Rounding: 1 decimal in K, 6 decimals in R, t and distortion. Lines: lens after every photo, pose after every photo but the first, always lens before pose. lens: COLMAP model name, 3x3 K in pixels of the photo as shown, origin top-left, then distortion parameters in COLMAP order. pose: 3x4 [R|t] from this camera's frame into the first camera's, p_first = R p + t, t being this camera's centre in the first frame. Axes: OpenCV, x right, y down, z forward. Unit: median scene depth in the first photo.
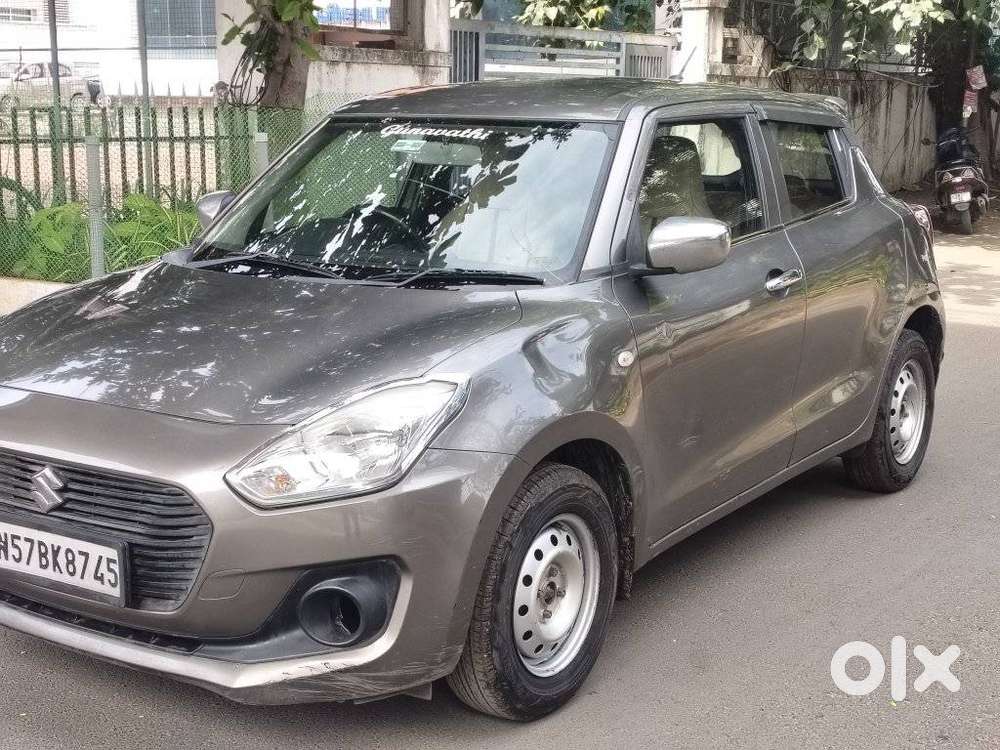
lens RADIAL K [[1505.7, 0, 492.1], [0, 1505.7, 379.1], [0, 0, 1]] dist [0.175971, -0.566307]
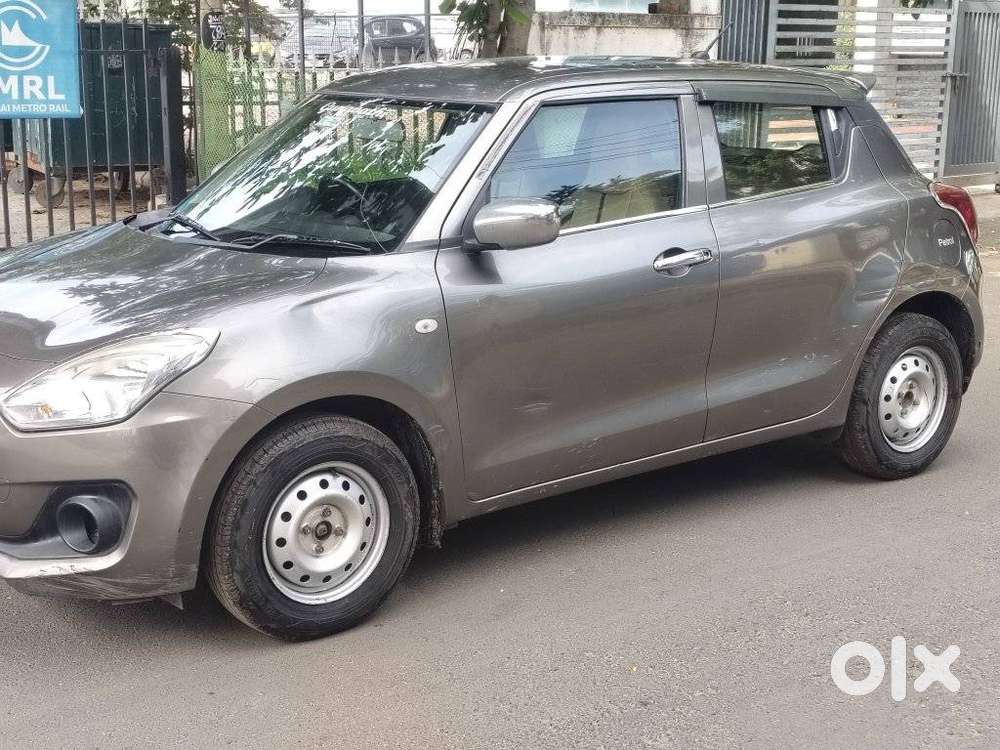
lens RADIAL K [[1505.7, 0, 492.1], [0, 1505.7, 379.1], [0, 0, 1]] dist [0.175971, -0.566307]
pose [[0.945147, 0.070165, -0.319019, 0.510279], [-0.059985, 0.997330, 0.041639, -0.024423], [0.321089, -0.020219, 0.946833, -0.015617]]
